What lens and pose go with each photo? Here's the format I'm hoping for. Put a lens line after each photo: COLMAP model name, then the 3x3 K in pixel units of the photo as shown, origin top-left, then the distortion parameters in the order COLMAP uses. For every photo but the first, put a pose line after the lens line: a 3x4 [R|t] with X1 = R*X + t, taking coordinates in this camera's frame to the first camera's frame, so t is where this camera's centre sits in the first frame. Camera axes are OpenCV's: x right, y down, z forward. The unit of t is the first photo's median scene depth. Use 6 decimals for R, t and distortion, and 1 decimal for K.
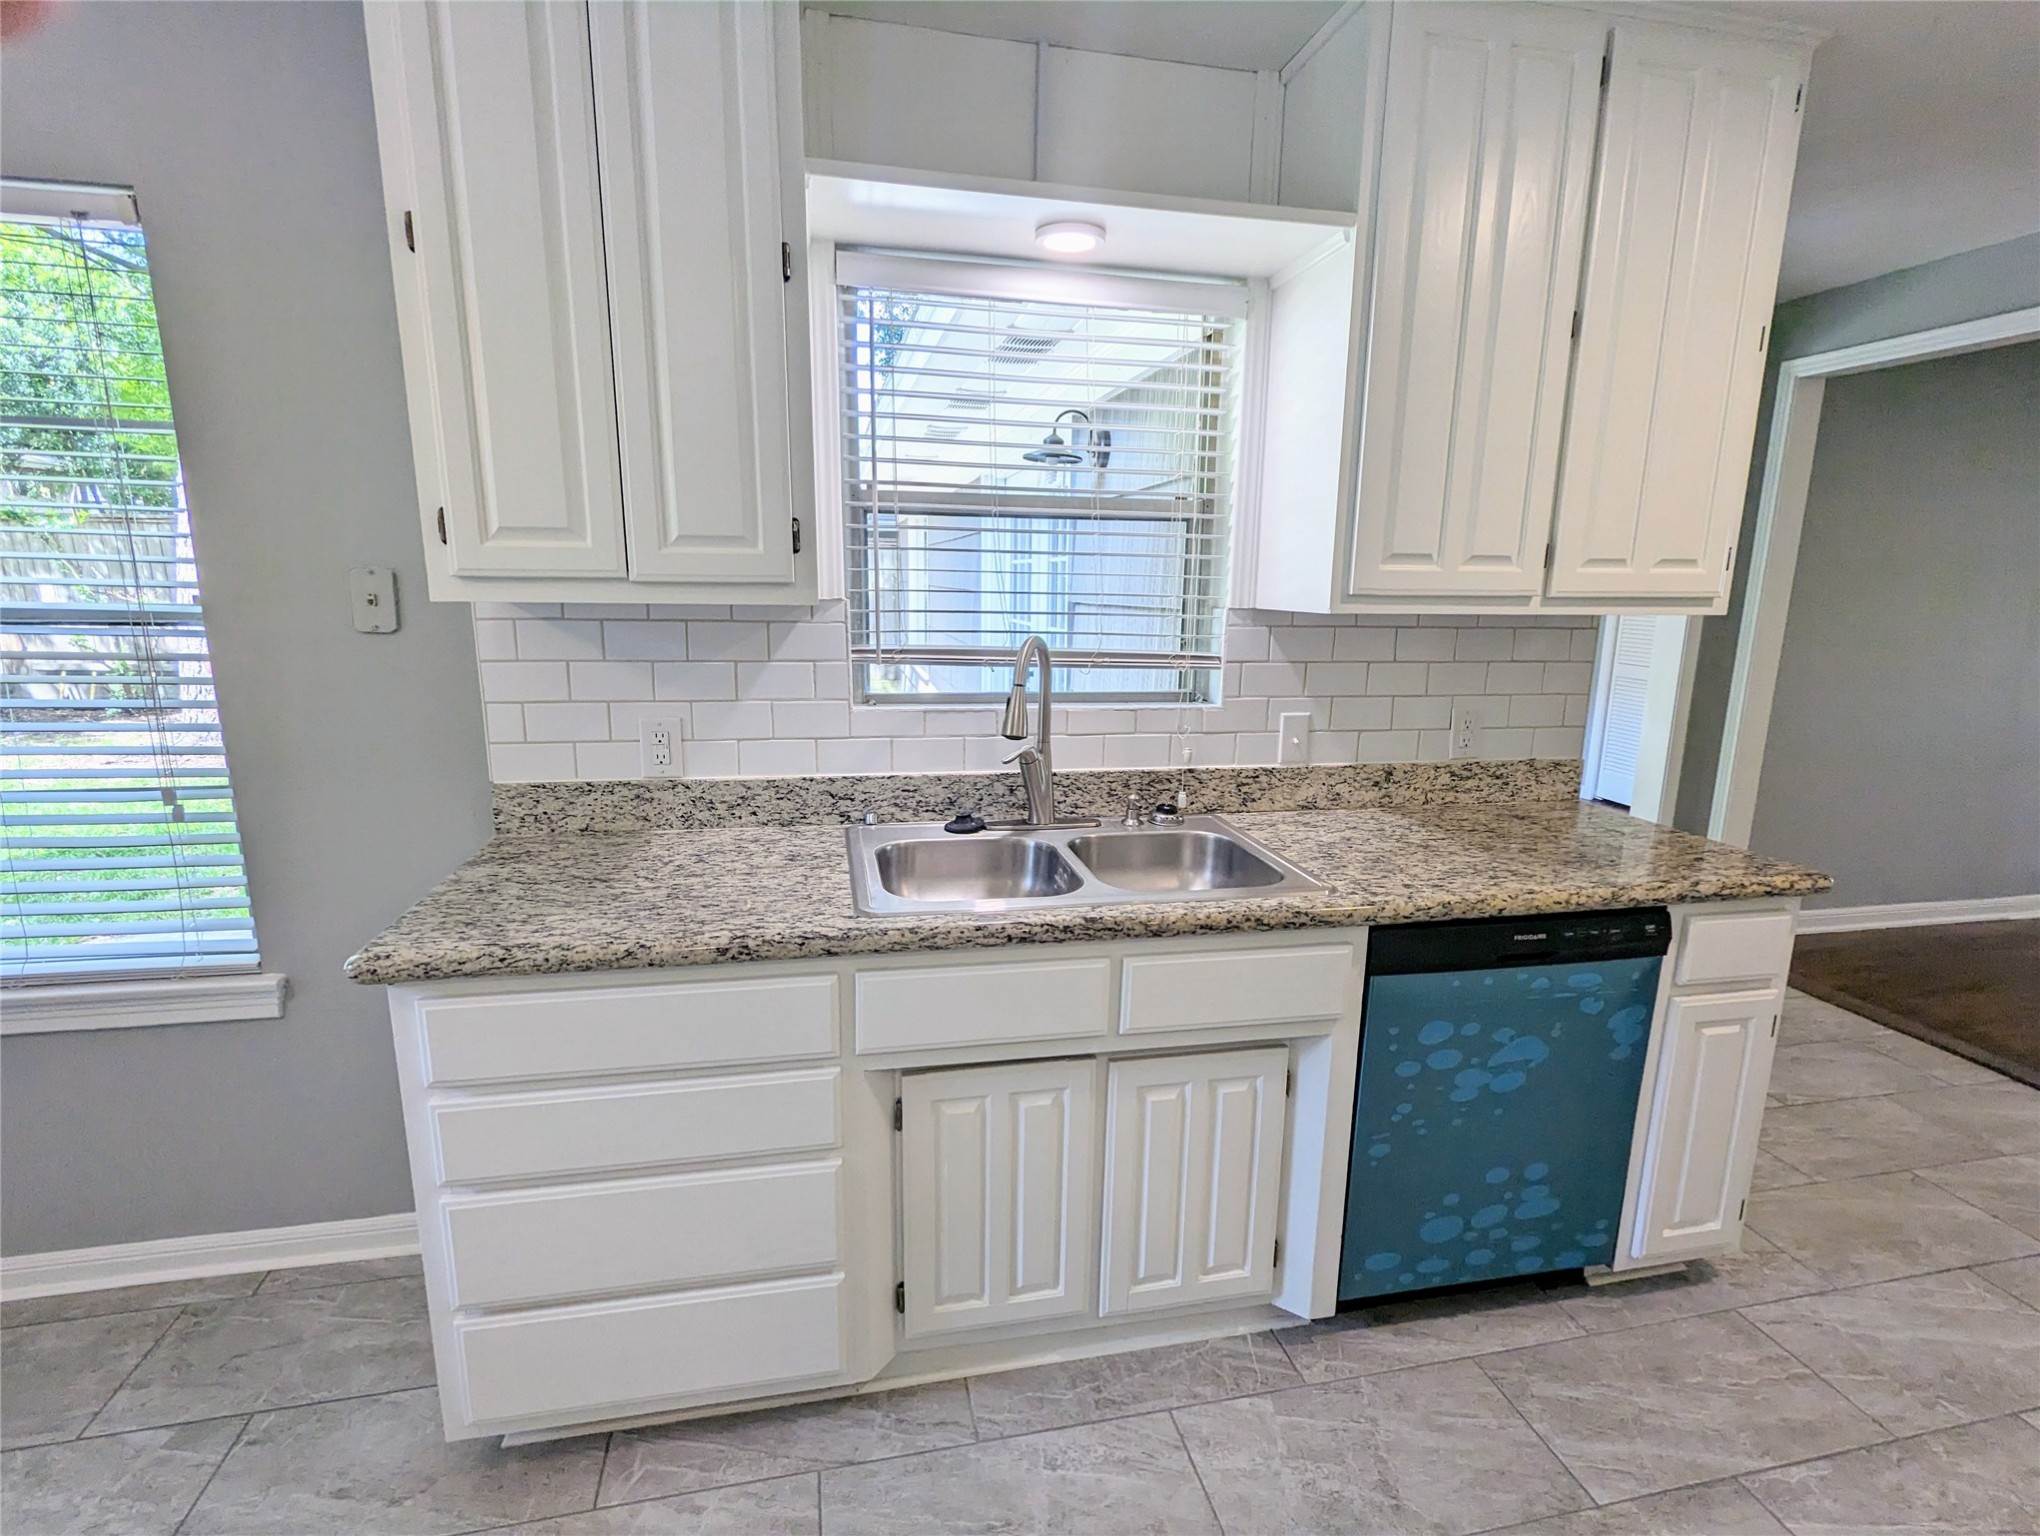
lens RADIAL K [[959.8, 0, 1016.4], [0, 959.8, 777.6], [0, 0, 1]] dist [-0.000488, -0.001500]
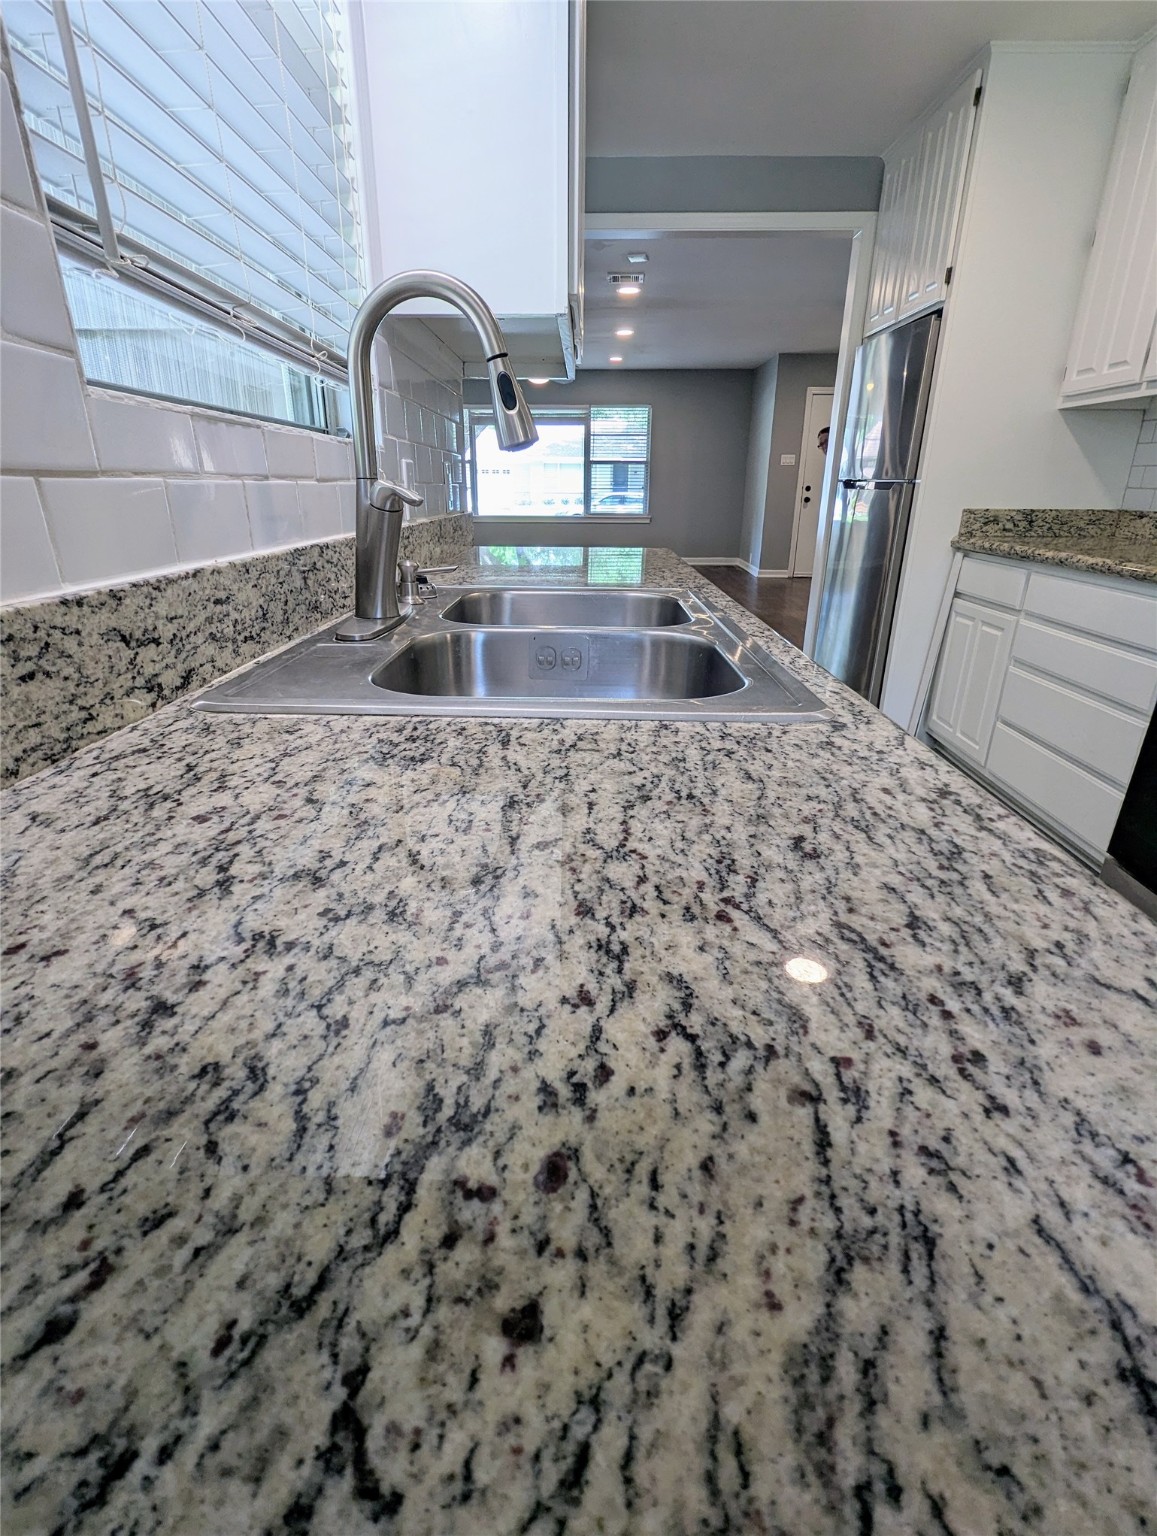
lens RADIAL K [[728.6, 0, 575.7], [0, 728.6, 763.0], [0, 0, 1]] dist [0.000436, -0.000470]
pose [[0.226674, -0.362474, 0.904009, -0.461590], [0.193788, 0.926395, 0.322859, 0.006341], [-0.954497, 0.102003, 0.280233, 0.829510]]
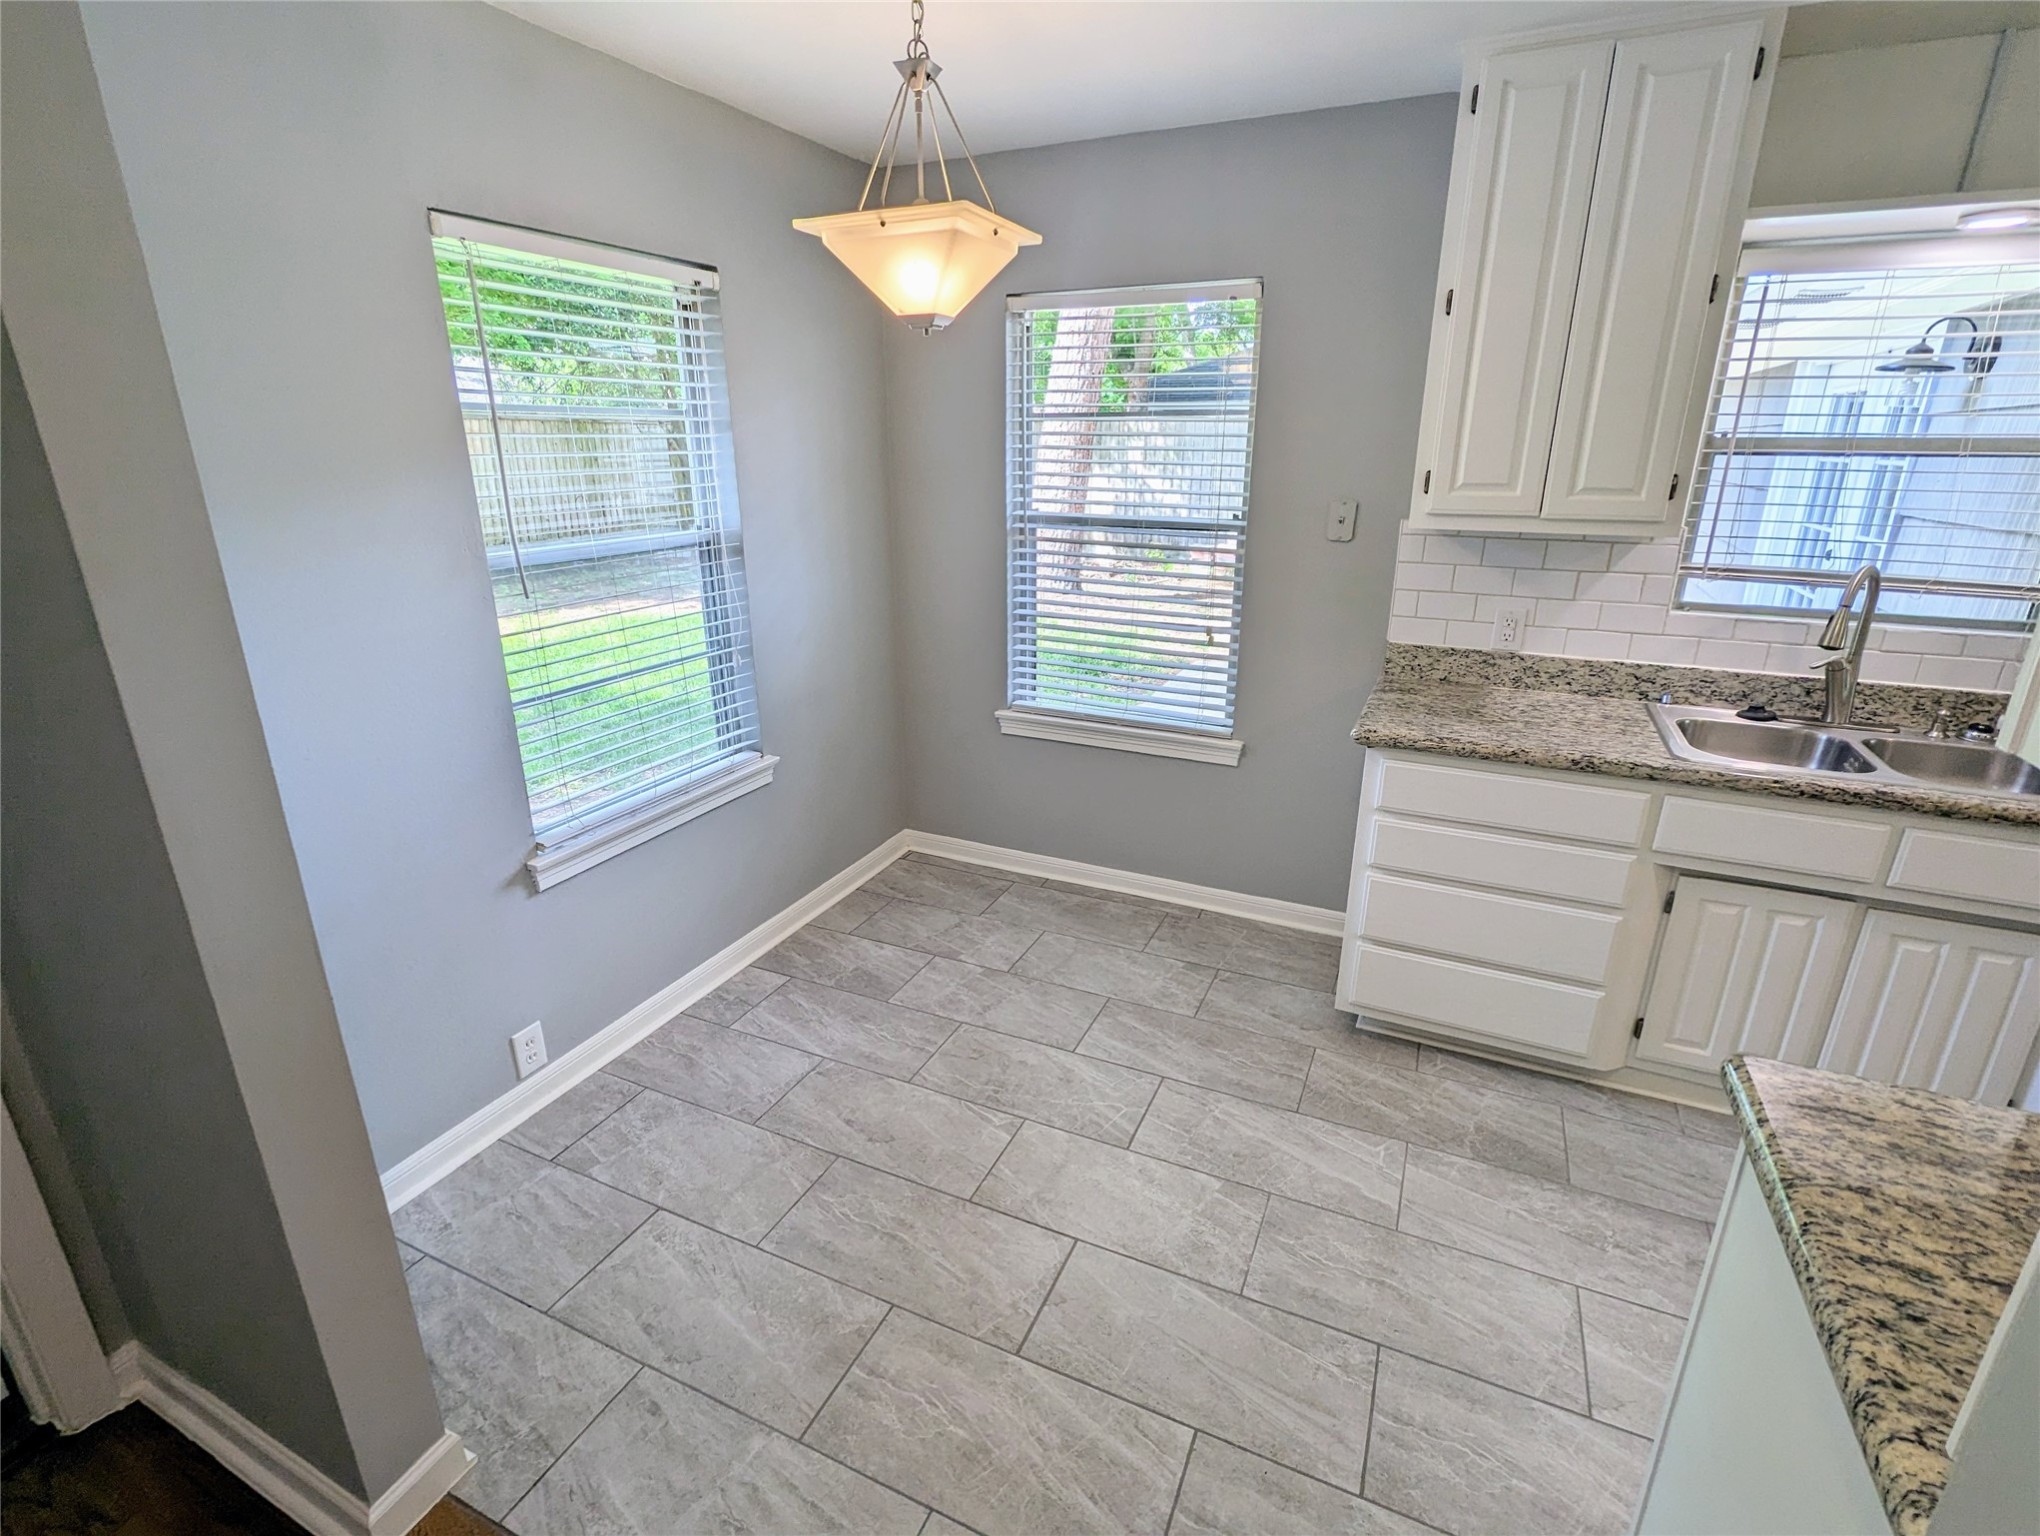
lens RADIAL K [[959.8, 0, 1016.4], [0, 959.8, 777.6], [0, 0, 1]] dist [-0.000488, -0.001500]
pose [[0.796491, 0.183572, -0.576110, -0.093977], [-0.110753, 0.980972, 0.159459, 0.040872], [0.594420, -0.063202, 0.801667, -0.624126]]
